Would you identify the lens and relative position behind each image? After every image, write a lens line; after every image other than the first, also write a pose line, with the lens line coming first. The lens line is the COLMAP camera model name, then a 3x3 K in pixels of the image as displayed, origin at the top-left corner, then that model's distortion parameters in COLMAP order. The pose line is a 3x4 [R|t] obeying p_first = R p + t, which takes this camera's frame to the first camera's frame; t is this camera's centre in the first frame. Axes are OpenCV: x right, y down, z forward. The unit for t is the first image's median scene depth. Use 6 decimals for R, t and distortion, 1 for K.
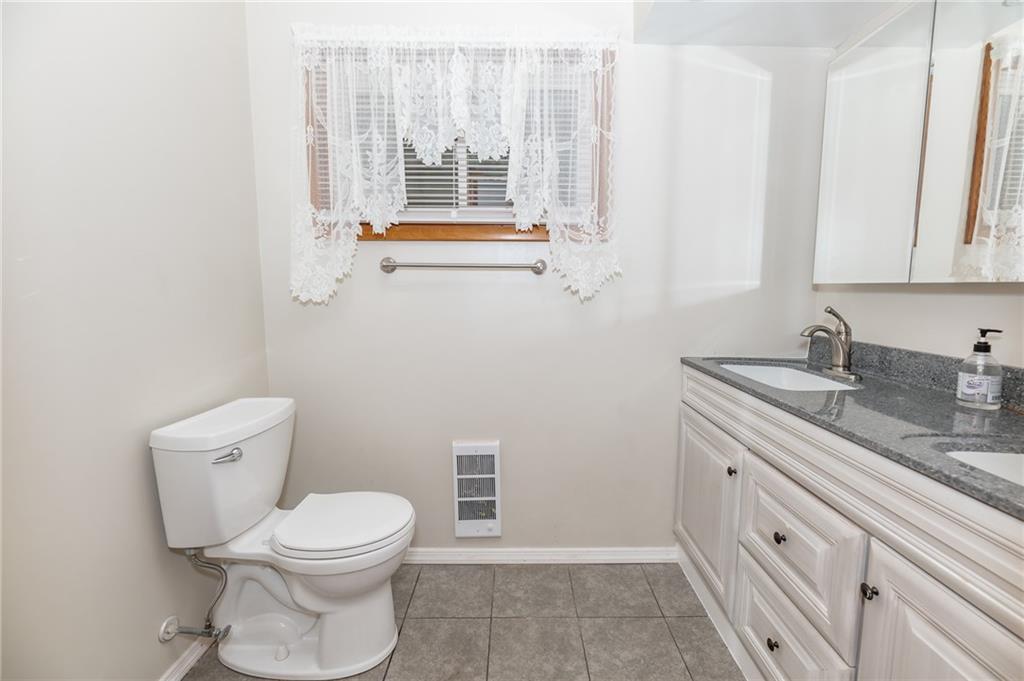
lens RADIAL K [[431.3, 0, 506.7], [0, 431.3, 341.4], [0, 0, 1]] dist [0.000996, 0.000497]
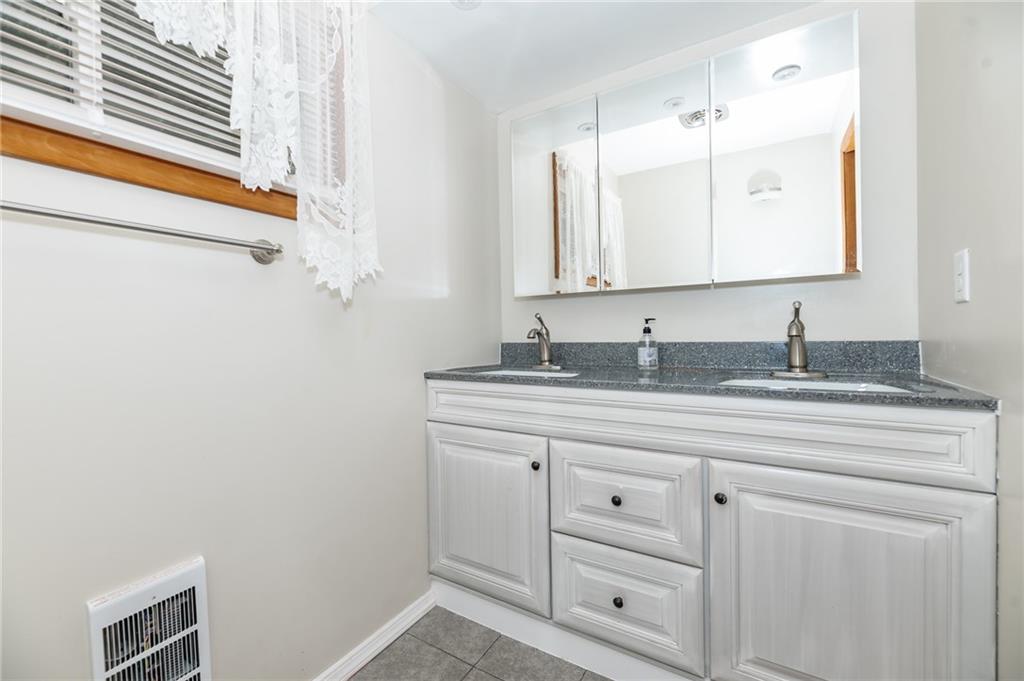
lens RADIAL K [[431.3, 0, 507.8], [0, 431.3, 341.3], [0, 0, 1]] dist [0.000996, 0.000497]
pose [[0.520622, -0.029099, 0.853291, -0.349215], [0.125363, 0.991192, -0.042686, 0.039932], [-0.844534, 0.129194, 0.519684, 0.443623]]
